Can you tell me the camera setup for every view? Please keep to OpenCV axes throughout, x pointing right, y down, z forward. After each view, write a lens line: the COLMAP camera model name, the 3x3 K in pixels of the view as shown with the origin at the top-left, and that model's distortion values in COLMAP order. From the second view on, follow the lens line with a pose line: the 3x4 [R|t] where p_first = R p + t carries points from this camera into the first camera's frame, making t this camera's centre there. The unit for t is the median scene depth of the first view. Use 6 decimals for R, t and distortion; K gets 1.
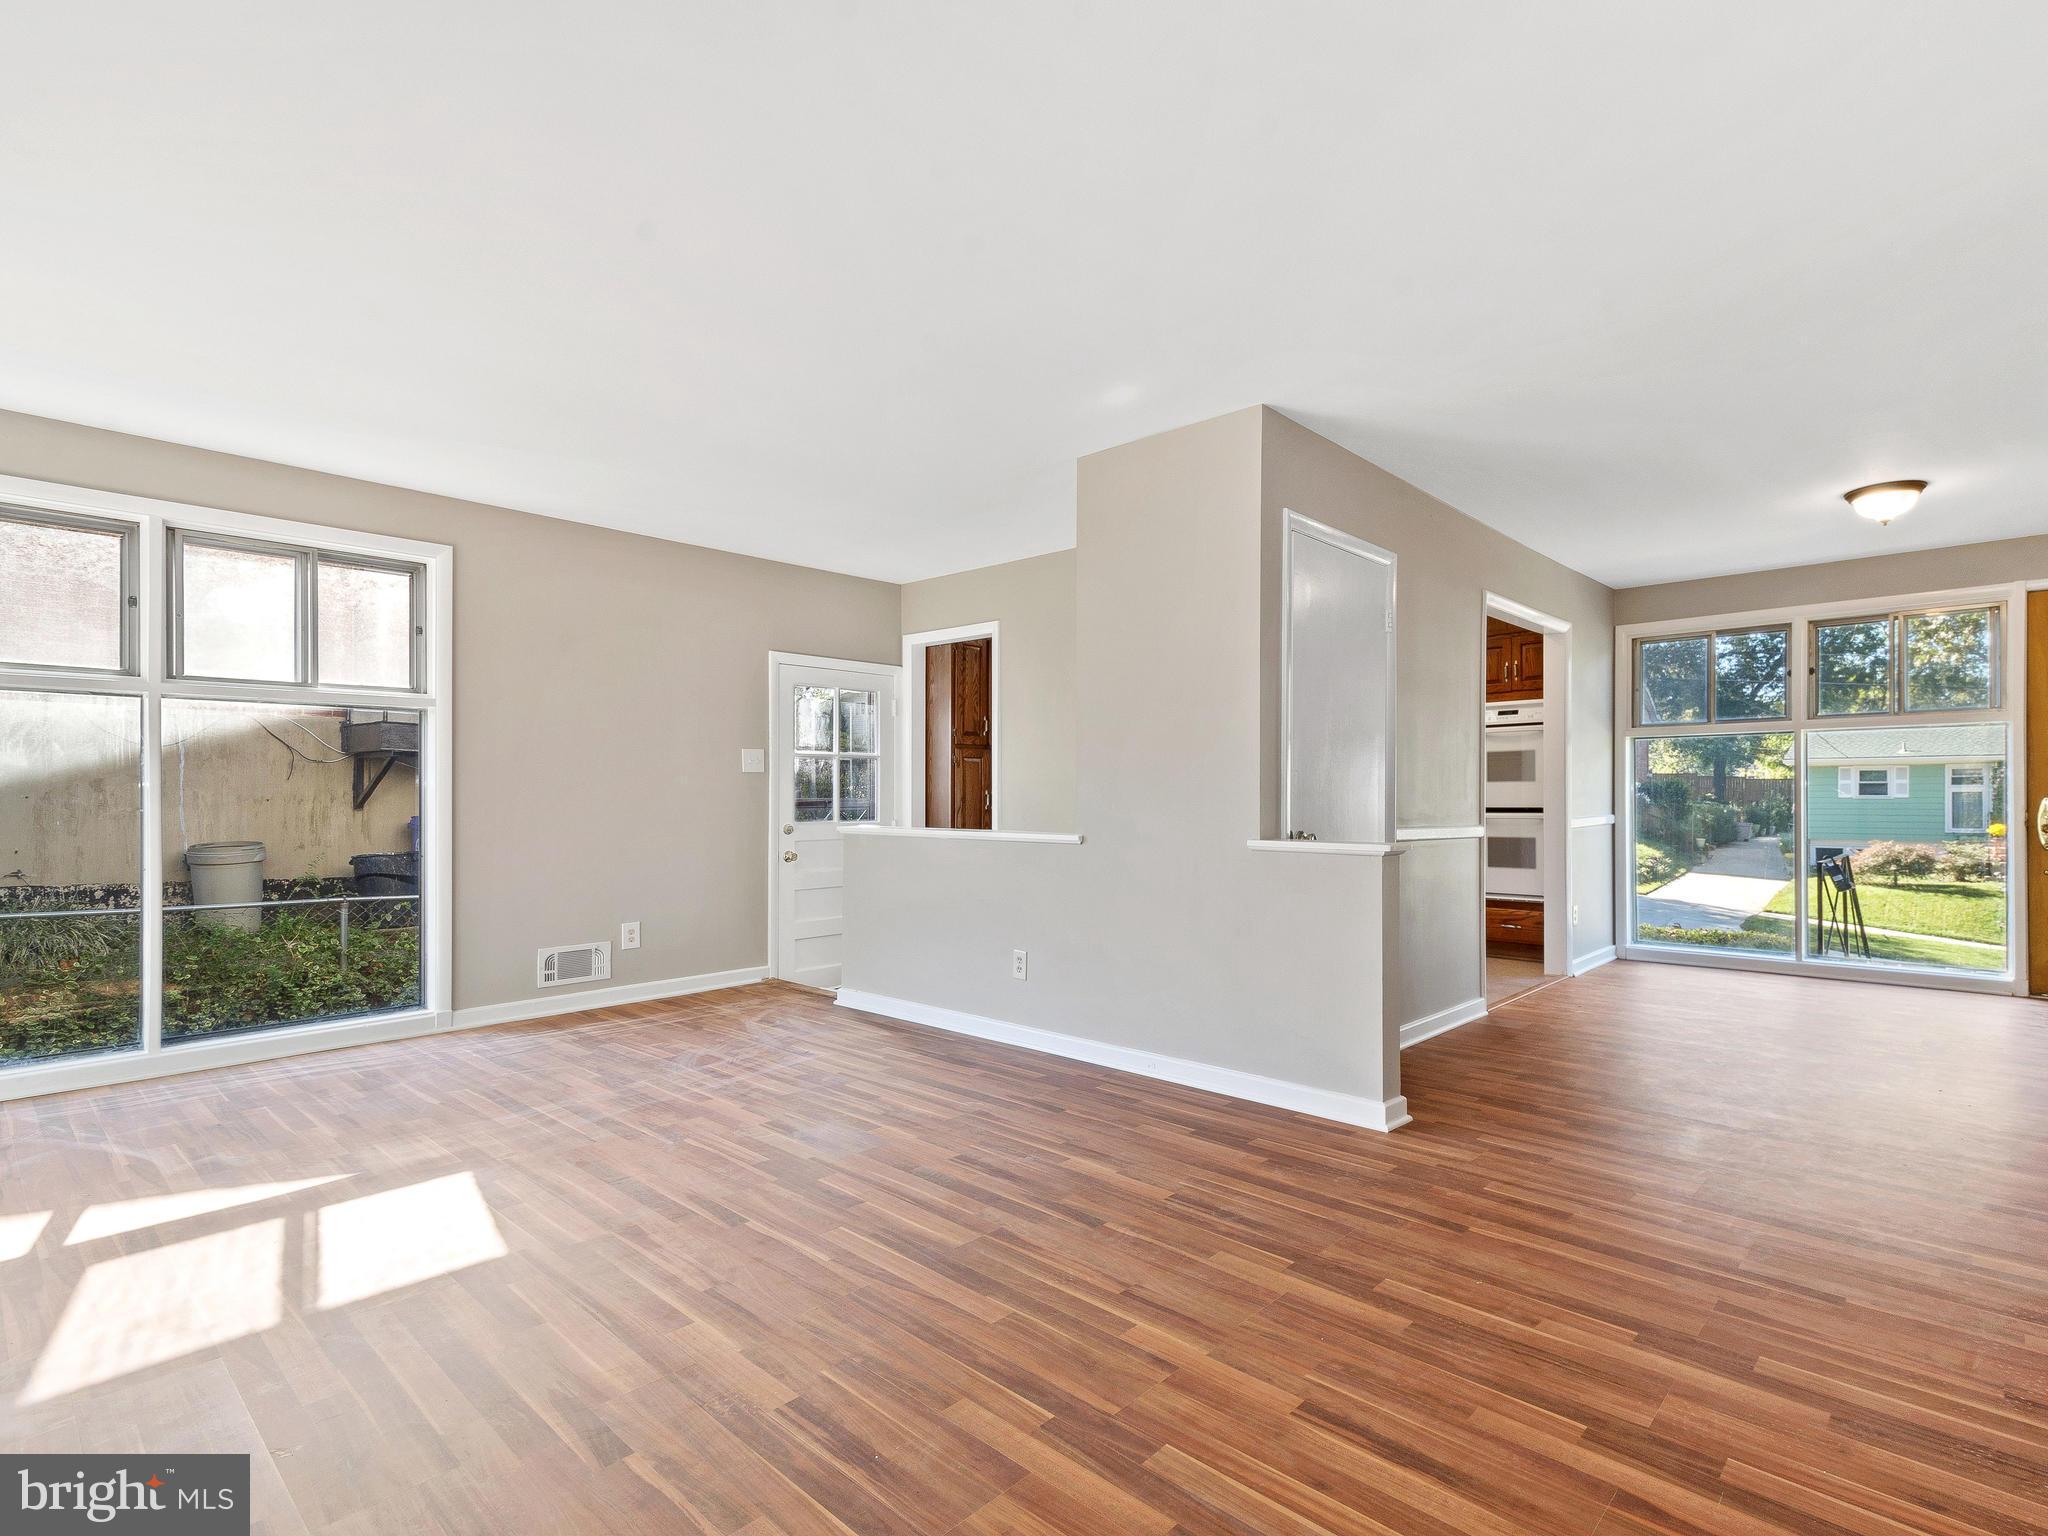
lens RADIAL K [[1028.8, 0, 1101.2], [0, 1028.8, 799.1], [0, 0, 1]] dist [0.033015, -0.009094]
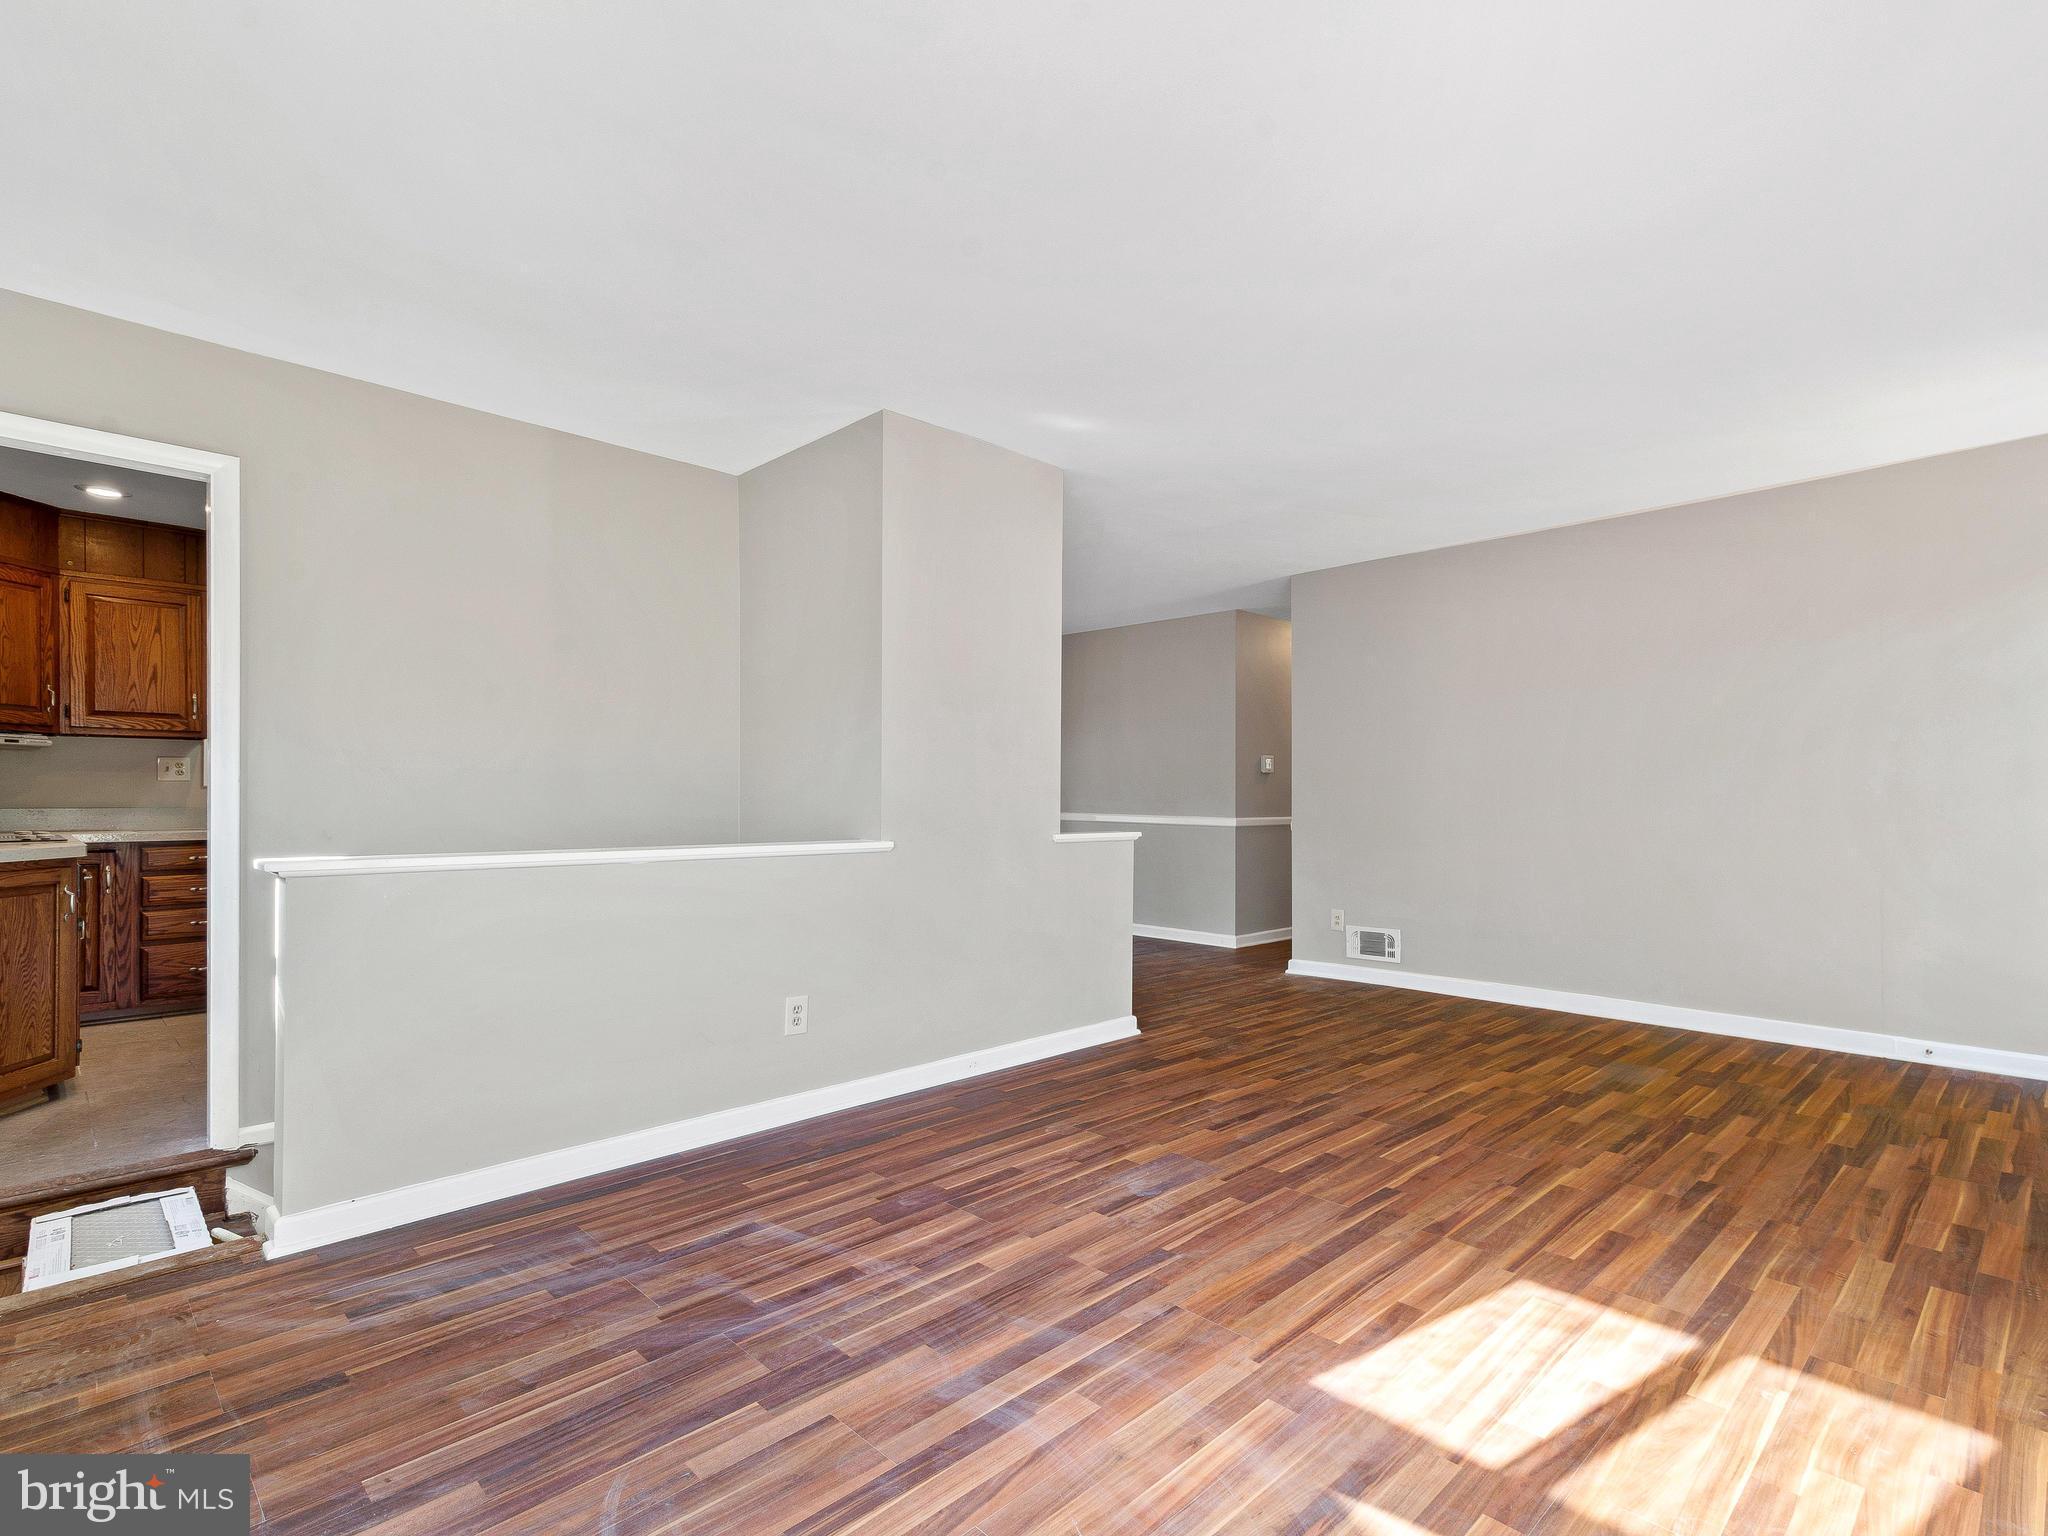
lens RADIAL K [[1028.8, 0, 1101.2], [0, 1028.8, 799.1], [0, 0, 1]] dist [0.033015, -0.009094]
pose [[0.026965, 0.000397, 0.999636, -1.307007], [0.004973, 0.999987, -0.000531, 0.000213], [-0.999624, 0.004985, 0.026963, 1.159298]]
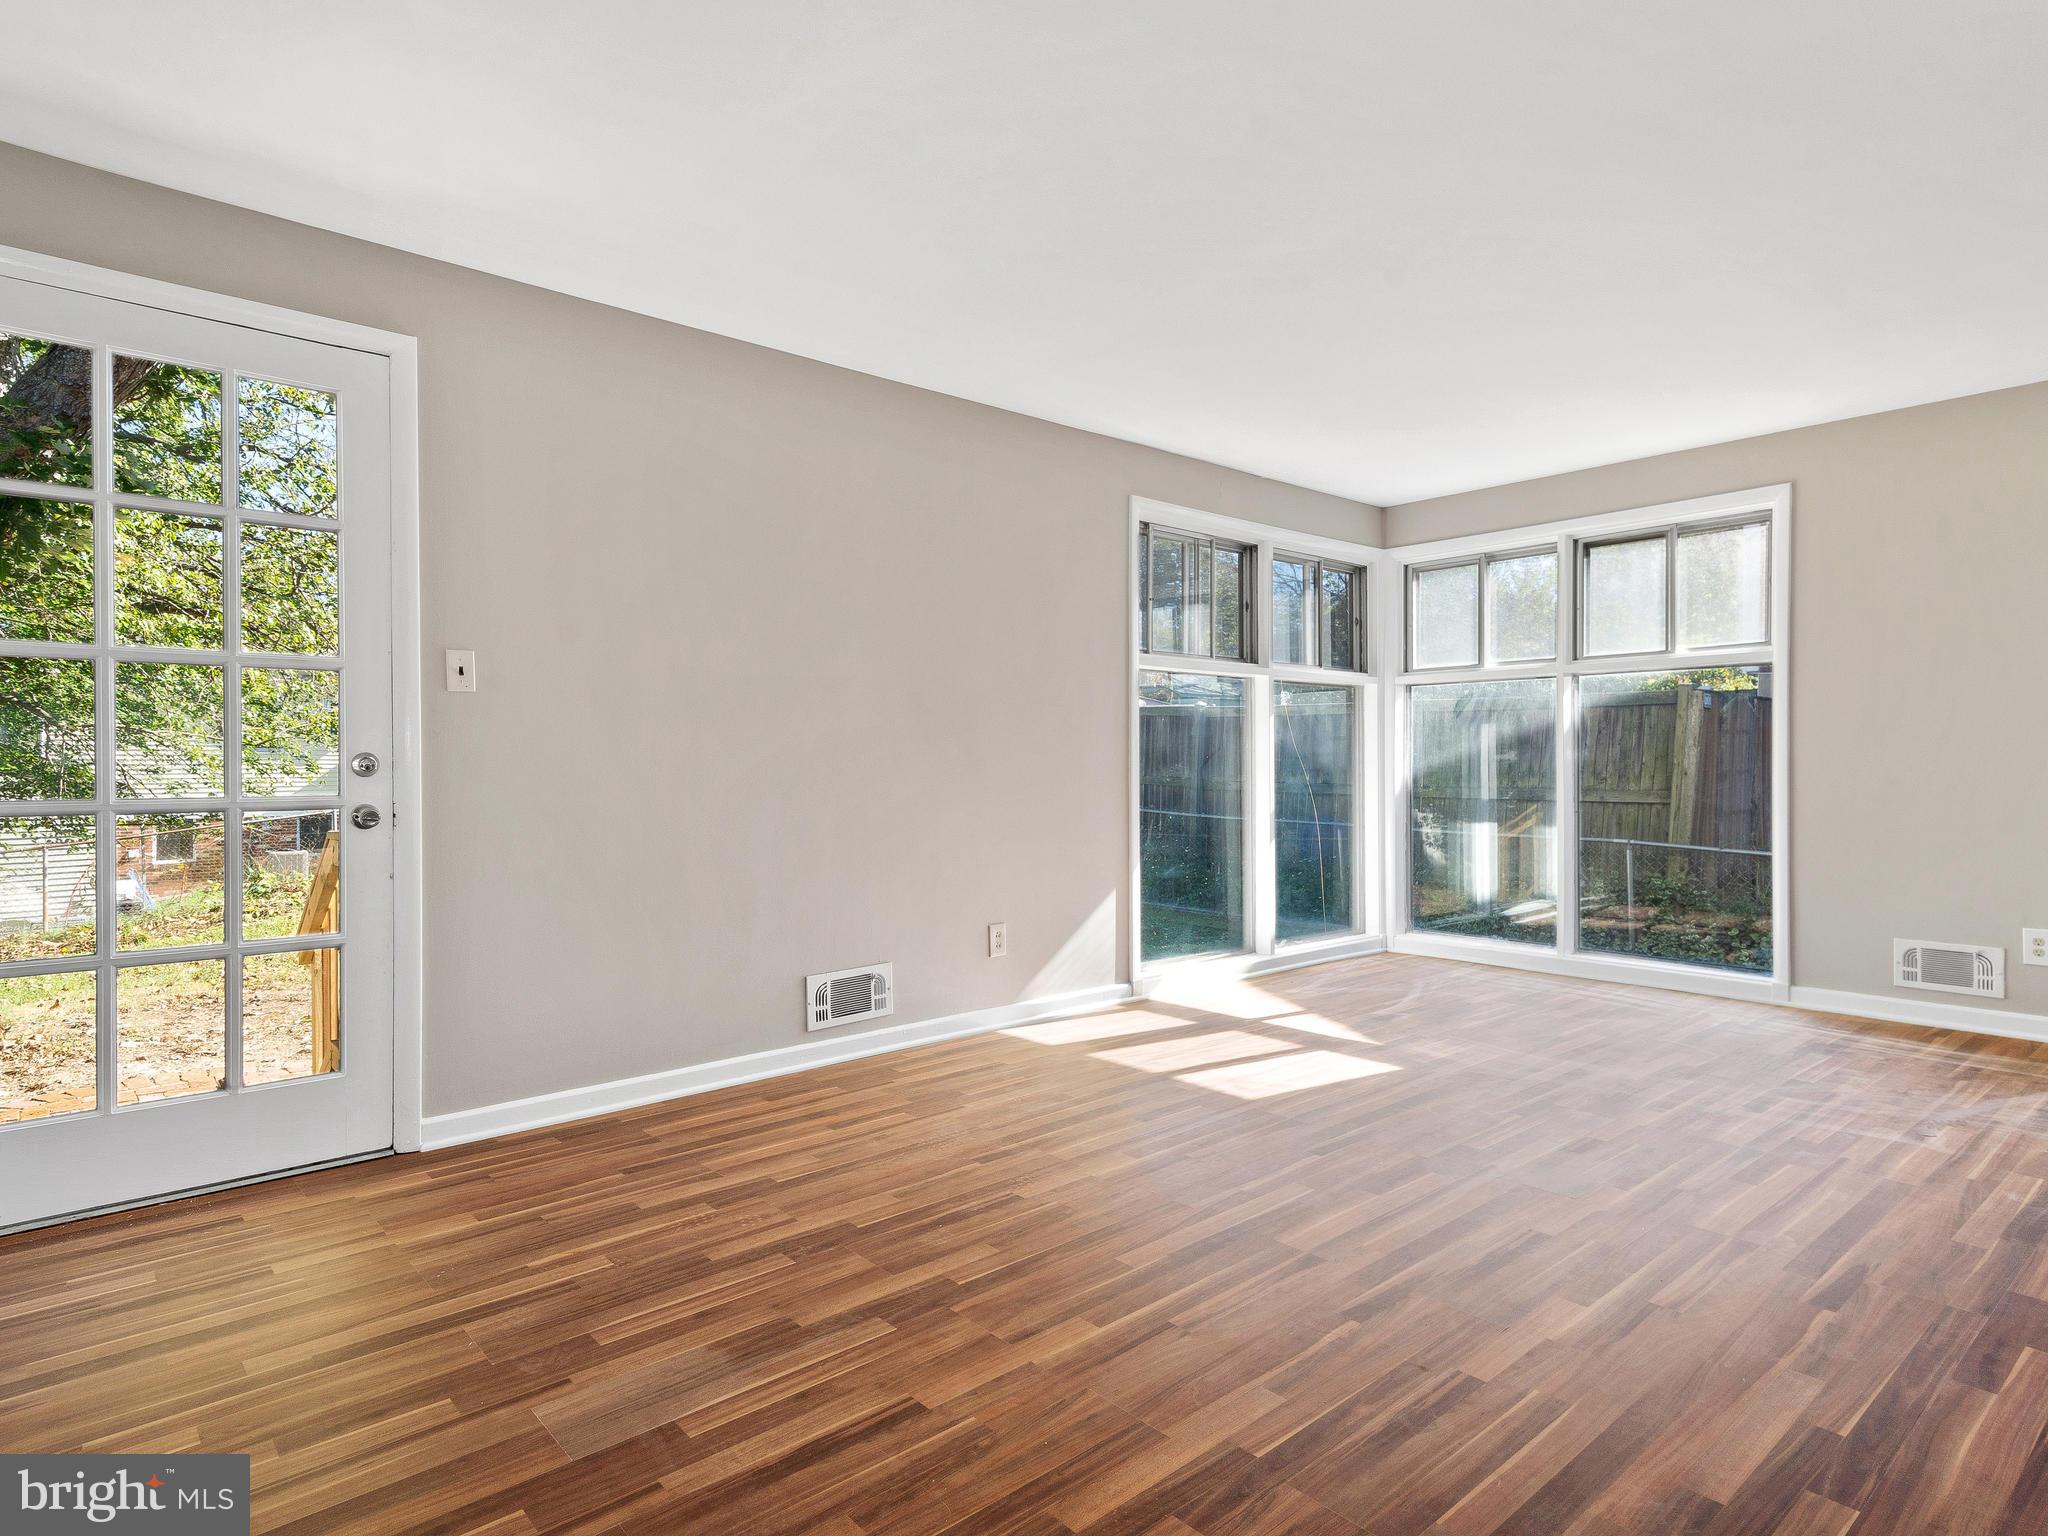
lens RADIAL K [[1145.4, 0, 1080.6], [0, 1145.4, 758.6], [0, 0, 1]] dist [0.020359, -0.000632]
pose [[-0.106186, 0.002959, -0.994342, 0.779106], [0.001127, 0.999995, 0.002855, -0.002462], [0.994346, -0.000818, -0.106189, 0.806981]]
